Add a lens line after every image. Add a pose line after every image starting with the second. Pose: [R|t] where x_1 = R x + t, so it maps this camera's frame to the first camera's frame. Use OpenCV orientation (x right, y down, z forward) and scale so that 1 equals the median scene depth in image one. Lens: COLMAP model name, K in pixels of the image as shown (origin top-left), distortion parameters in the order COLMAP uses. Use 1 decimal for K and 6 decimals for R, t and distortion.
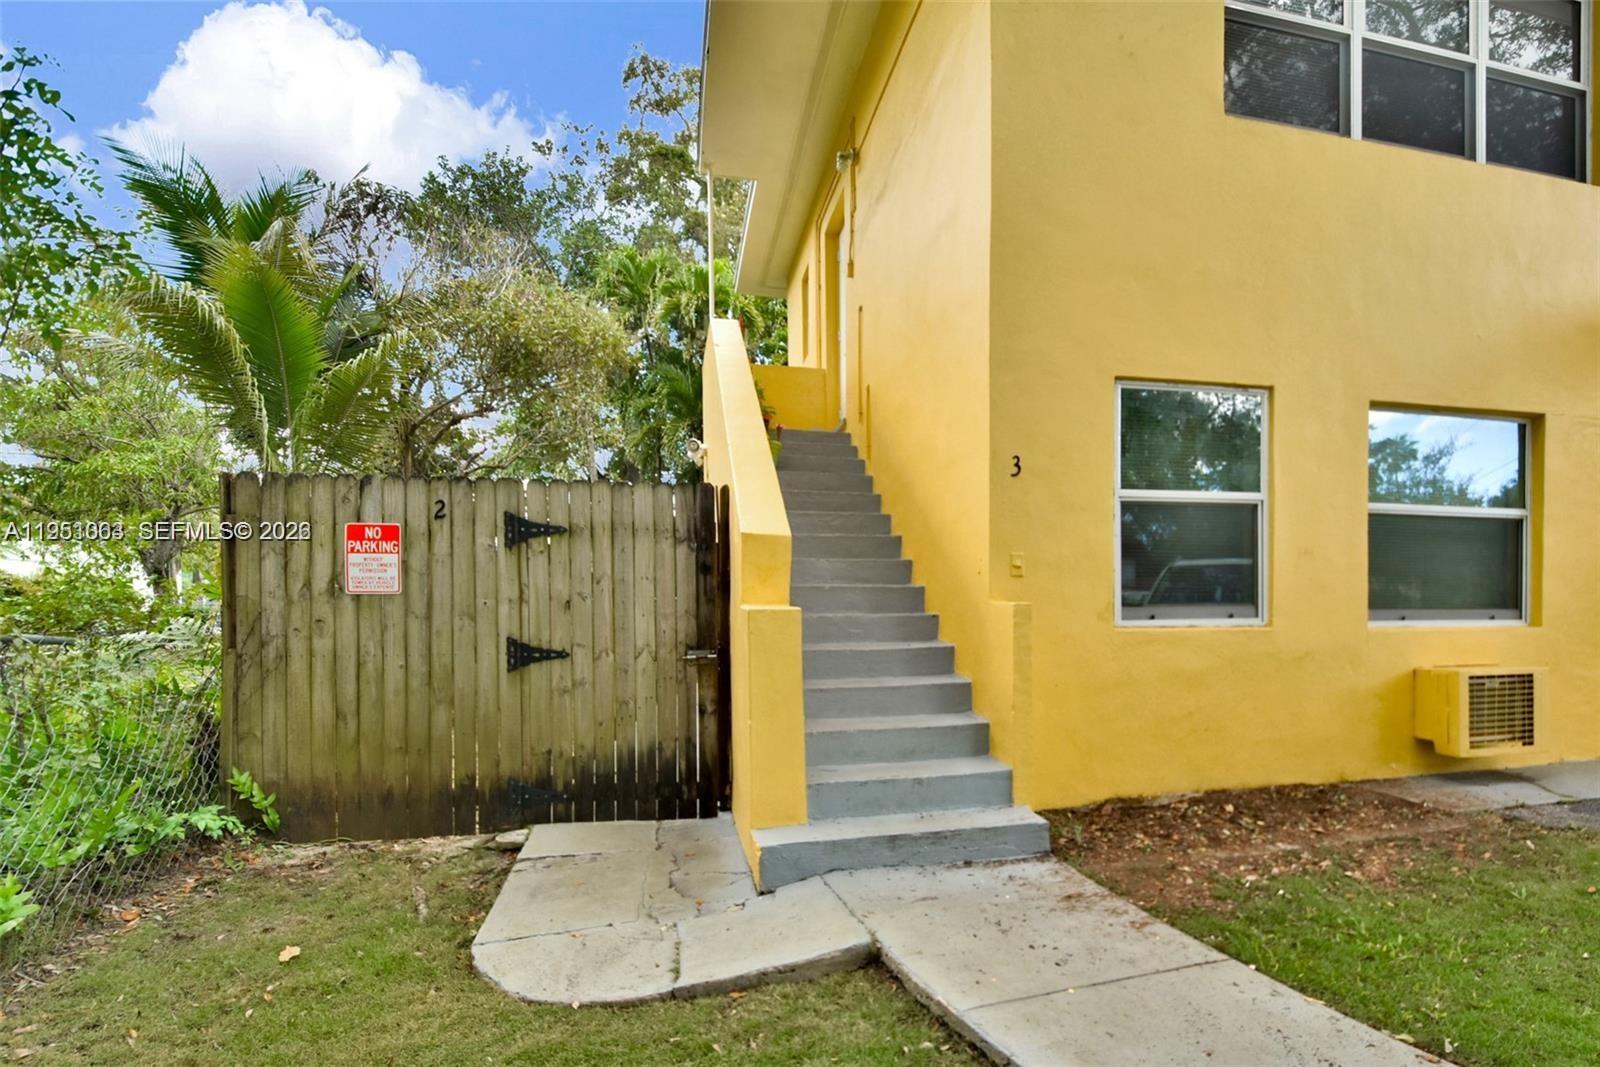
lens RADIAL K [[742.7, 0, 800.3], [0, 742.7, 621.8], [0, 0, 1]] dist [-0.002175, -0.000805]
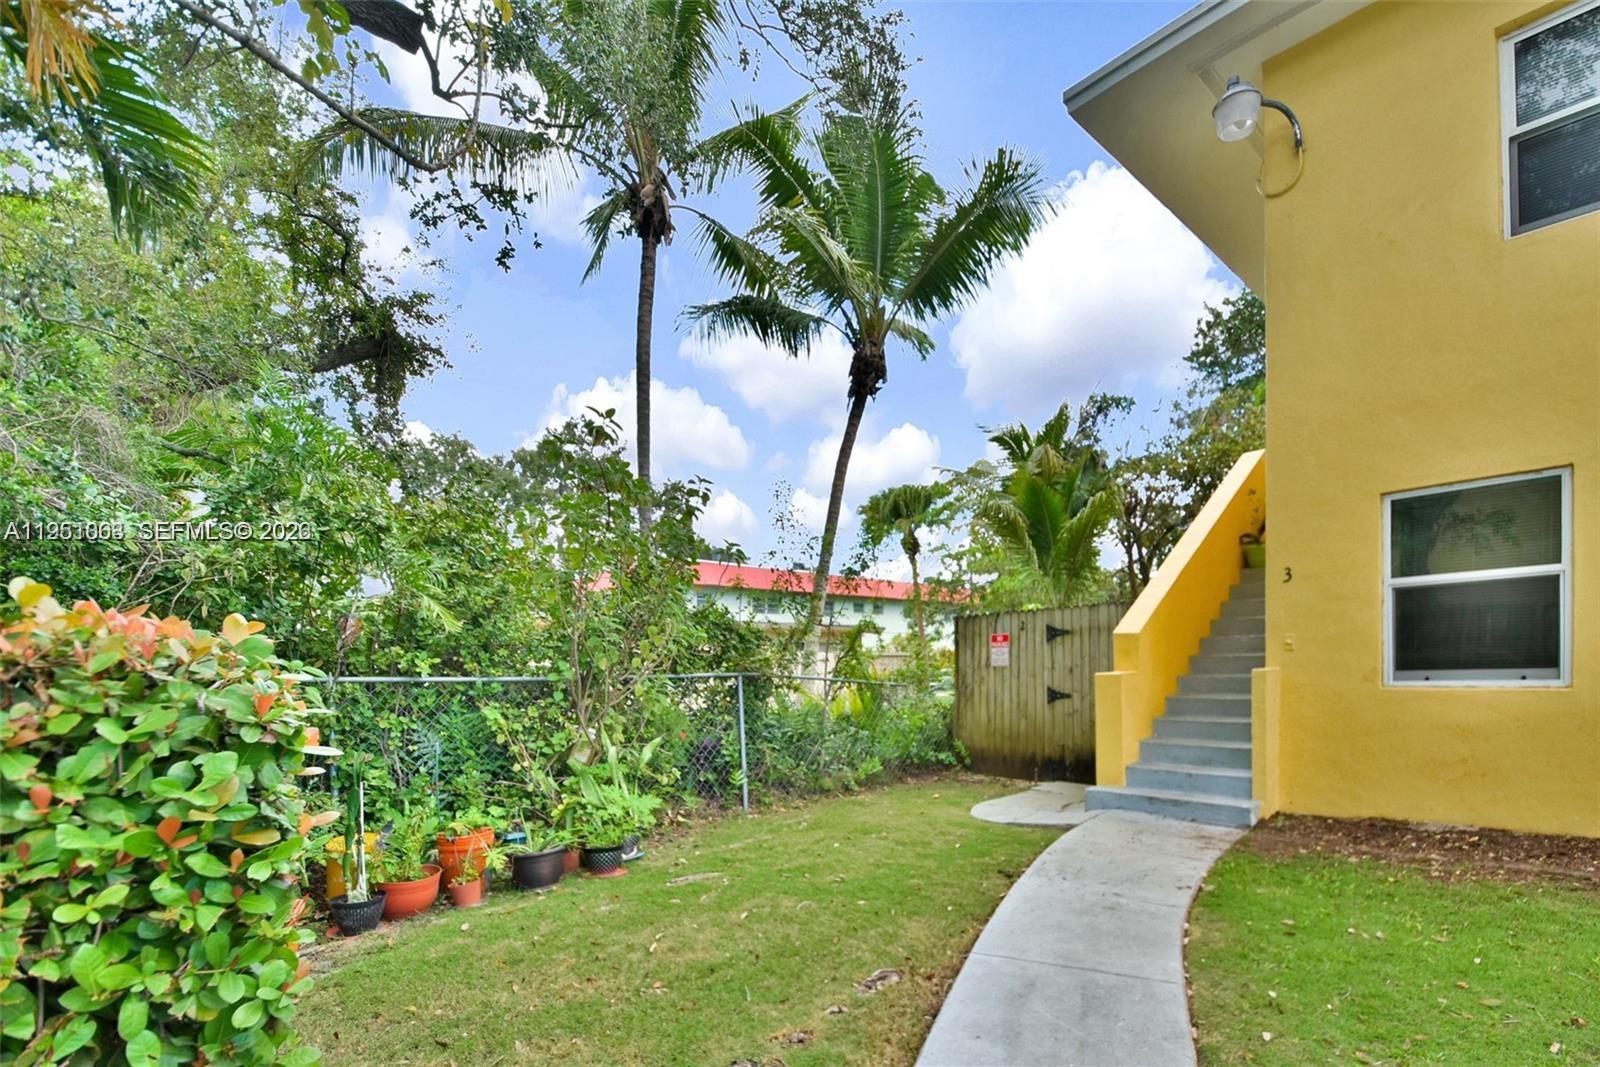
lens RADIAL K [[742.7, 0, 800.3], [0, 742.7, 621.8], [0, 0, 1]] dist [-0.002175, -0.000805]
pose [[0.424102, -0.062713, -0.903441, 1.164661], [0.003090, 0.997694, -0.067805, -0.020442], [0.905609, 0.025964, 0.423317, -0.475192]]
